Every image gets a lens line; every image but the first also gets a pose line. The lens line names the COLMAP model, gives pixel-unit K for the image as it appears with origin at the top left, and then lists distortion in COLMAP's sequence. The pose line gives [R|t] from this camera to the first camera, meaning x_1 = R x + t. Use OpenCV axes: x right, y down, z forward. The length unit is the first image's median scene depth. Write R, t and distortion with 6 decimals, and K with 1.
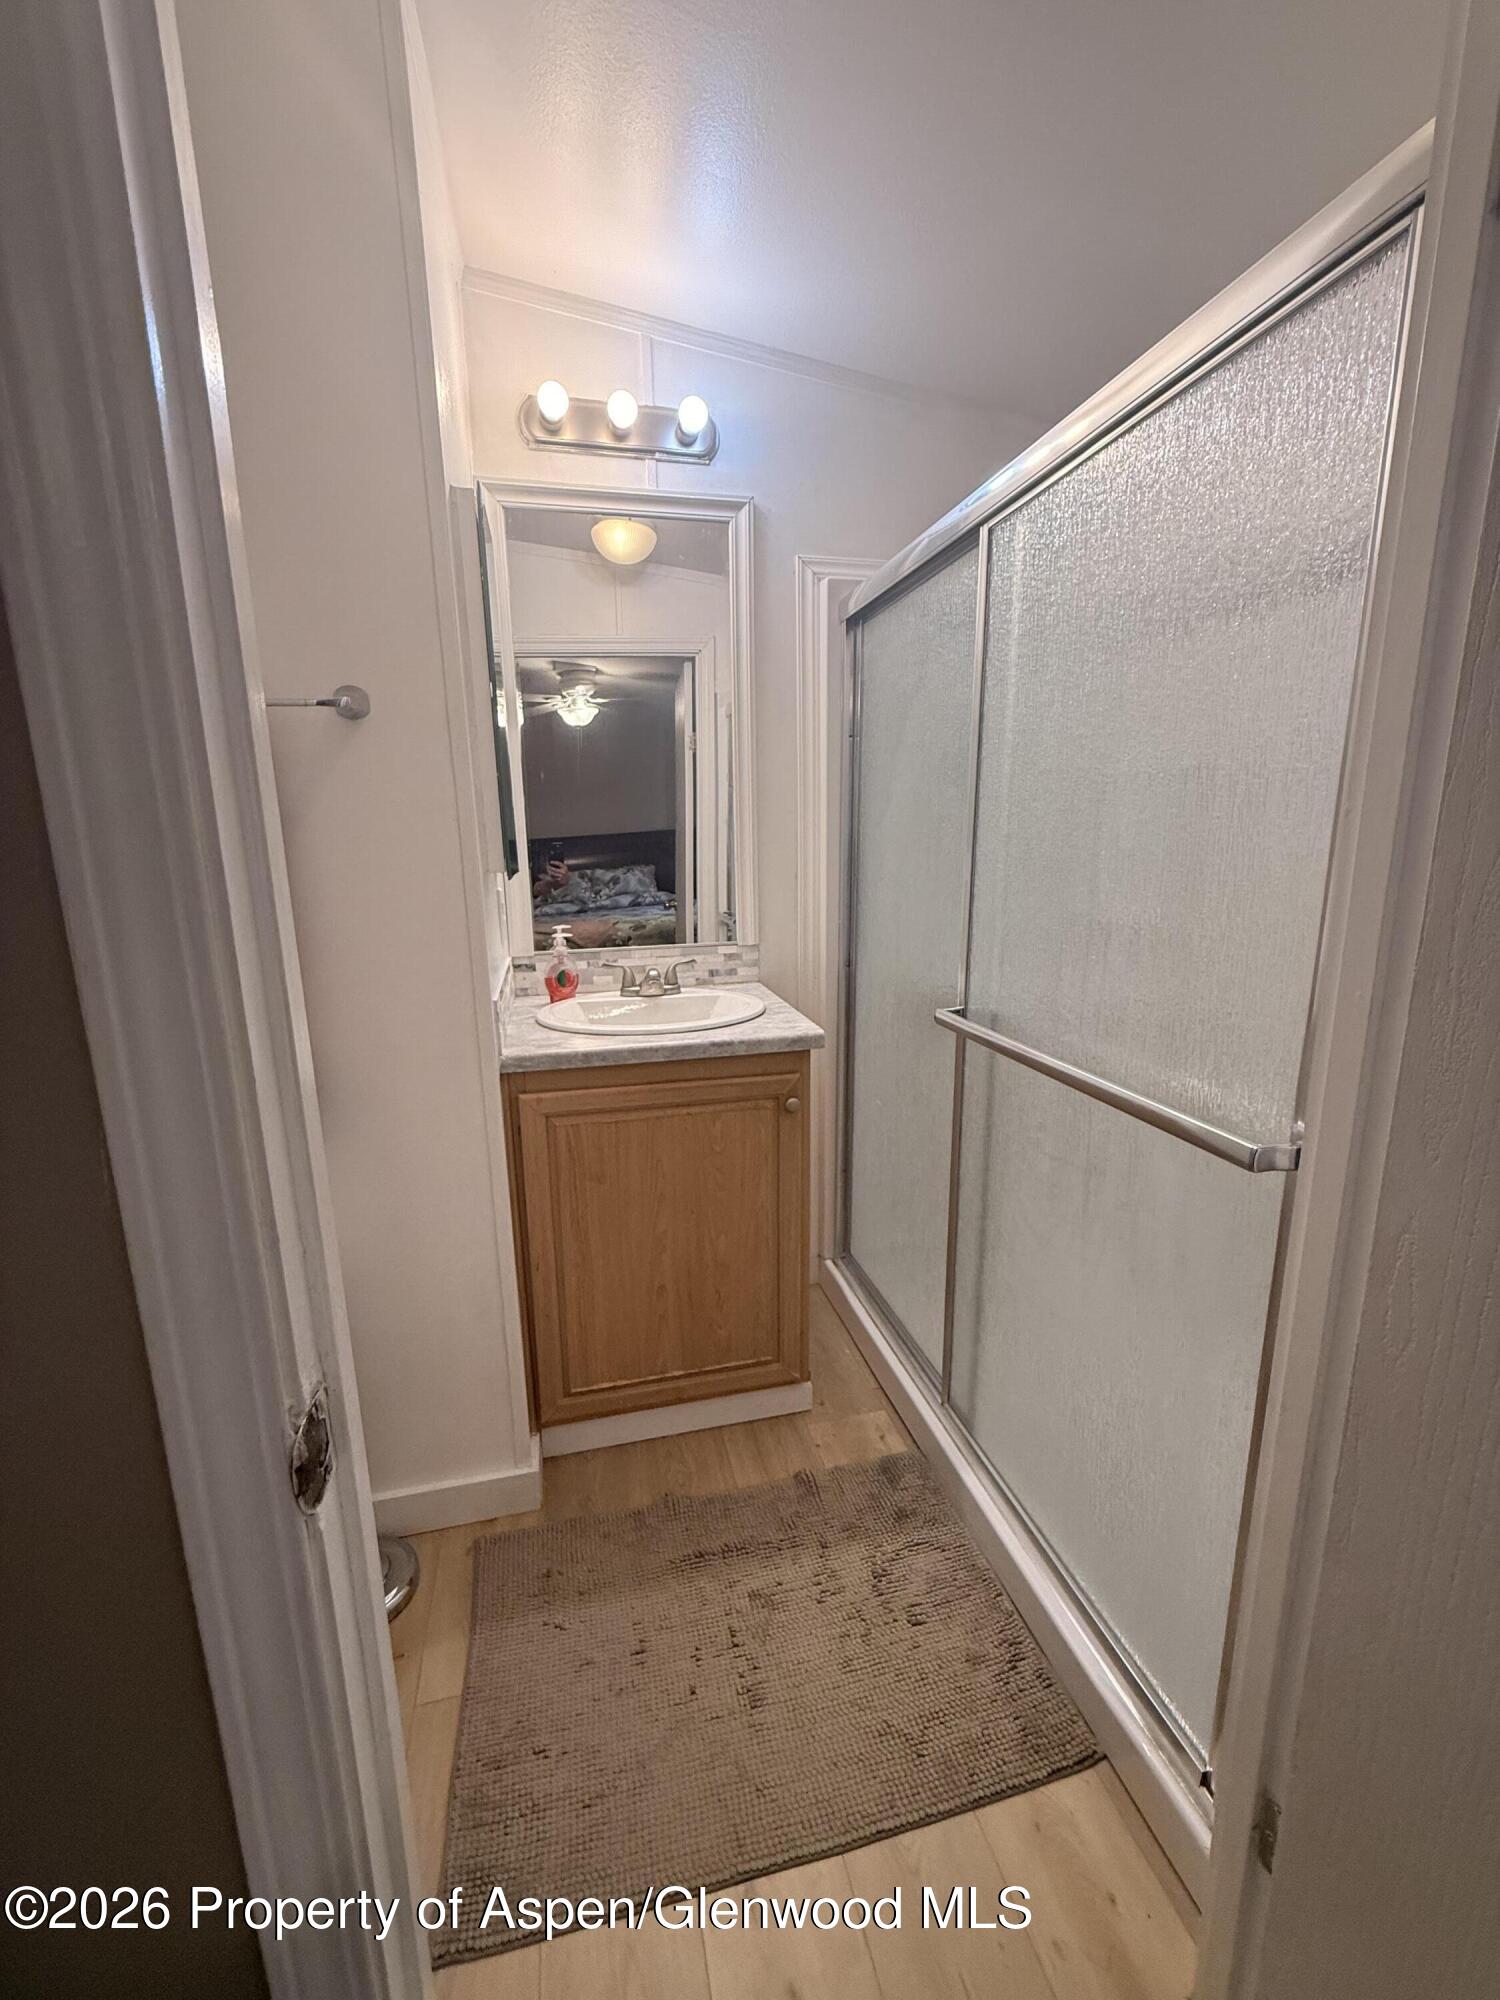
lens RADIAL K [[800.2, 0, 749.5], [0, 800.2, 1001.3], [0, 0, 1]] dist [-0.000635, -0.000045]
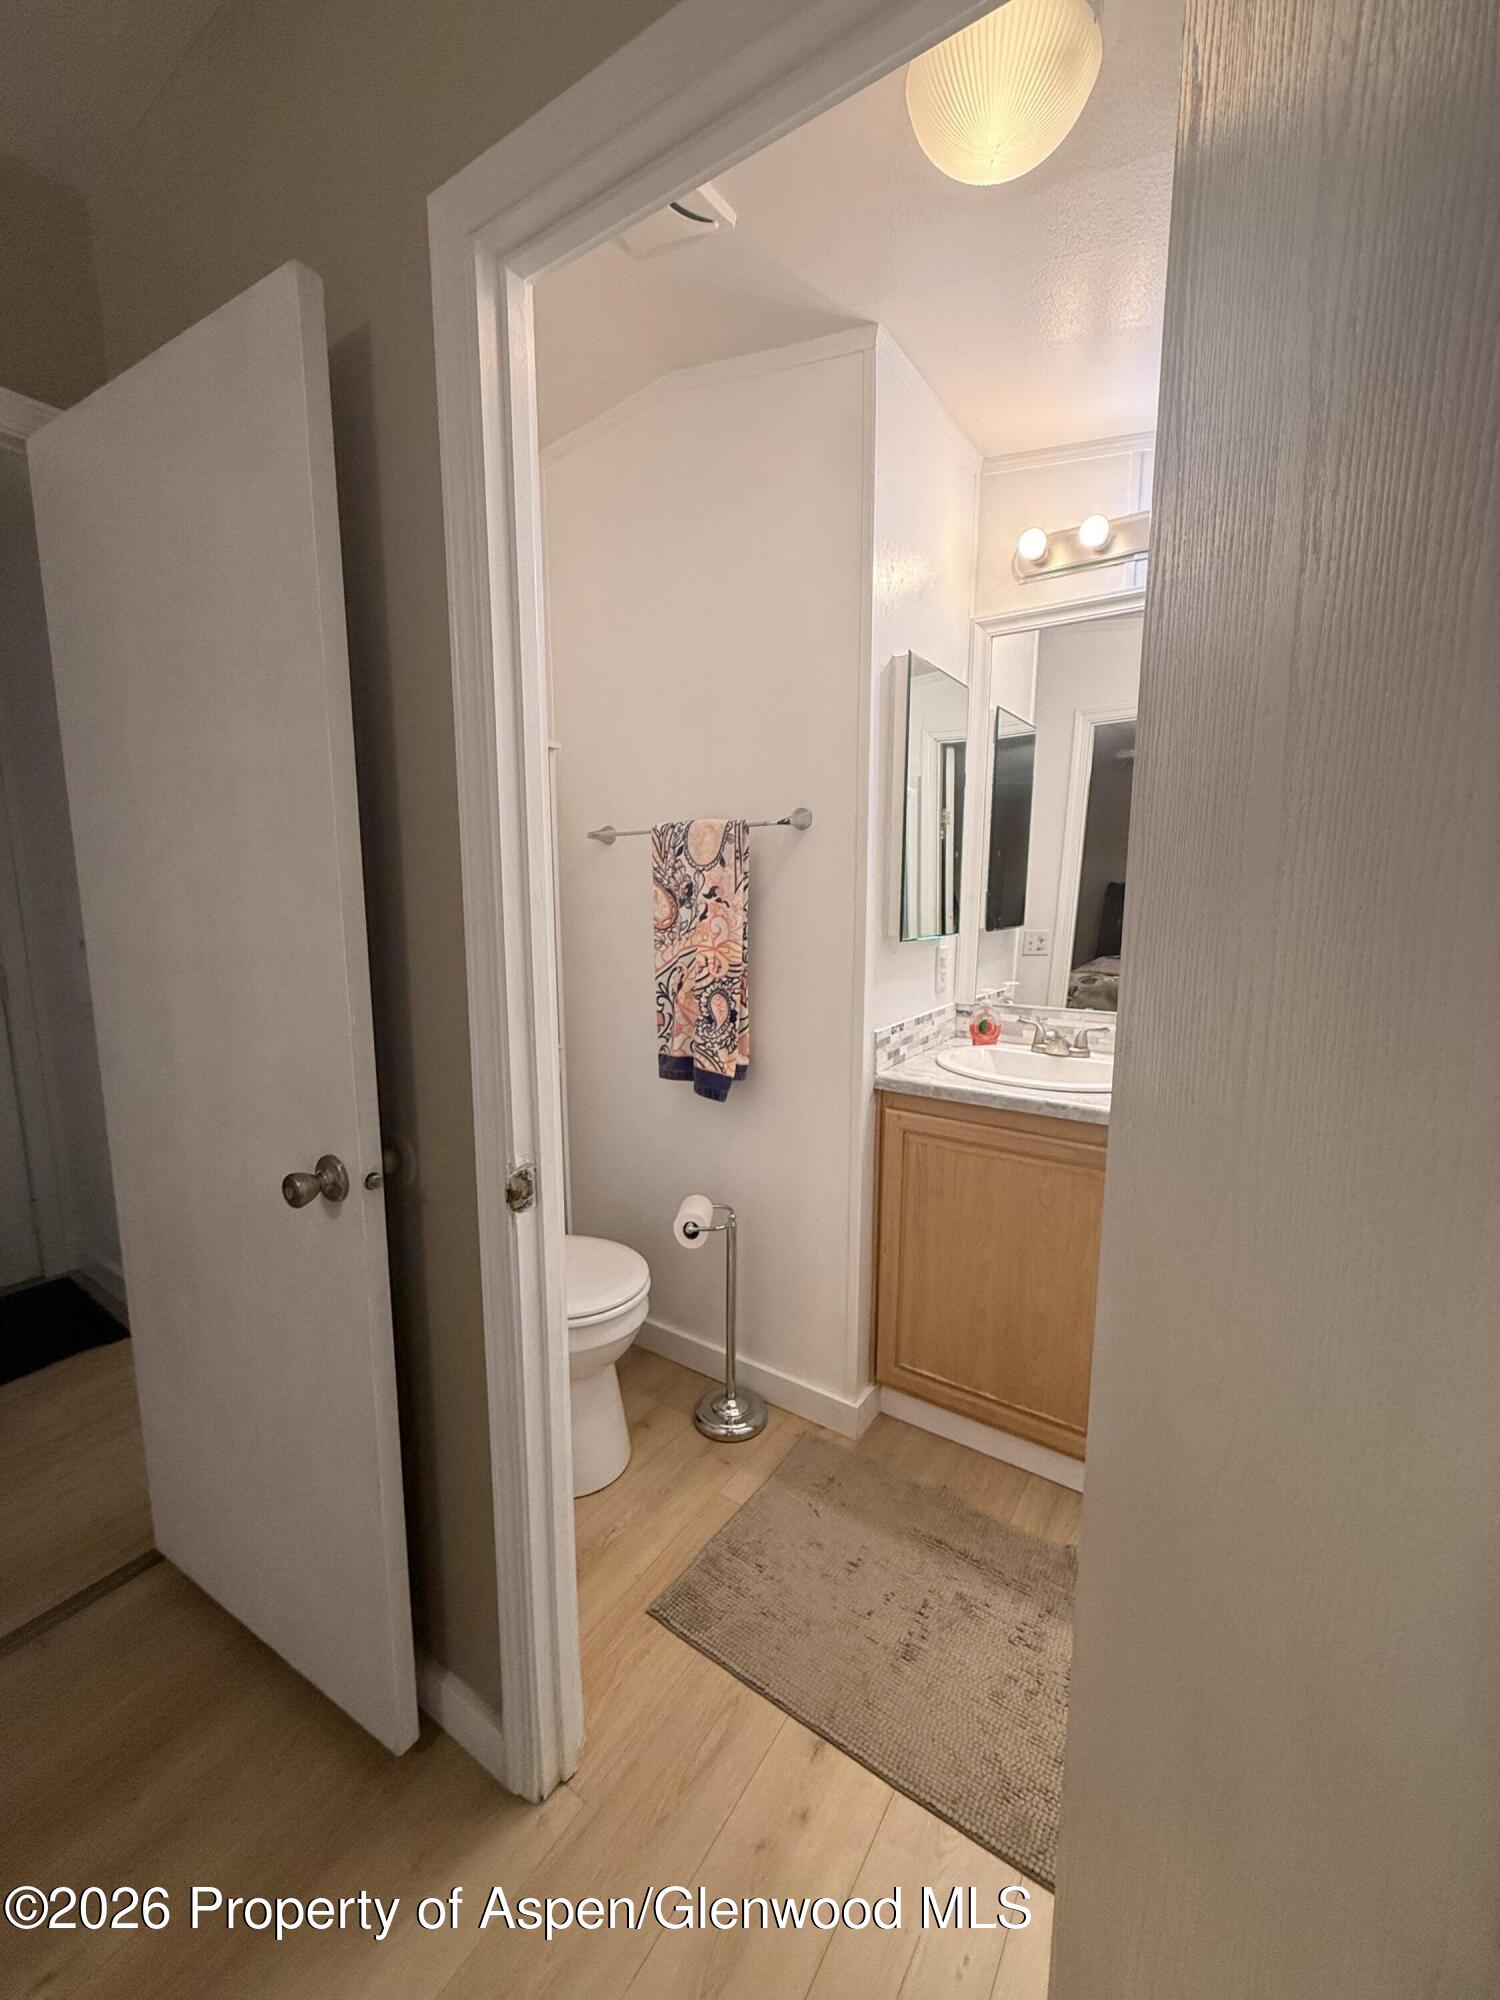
lens RADIAL K [[800.2, 0, 741.3], [0, 800.2, 999.9], [0, 0, 1]] dist [-0.000635, -0.000045]
pose [[0.671116, 0.123496, -0.730994, 0.452072], [-0.161701, 0.986671, 0.018235, -0.038428], [0.723503, 0.105964, 0.682140, -0.055314]]
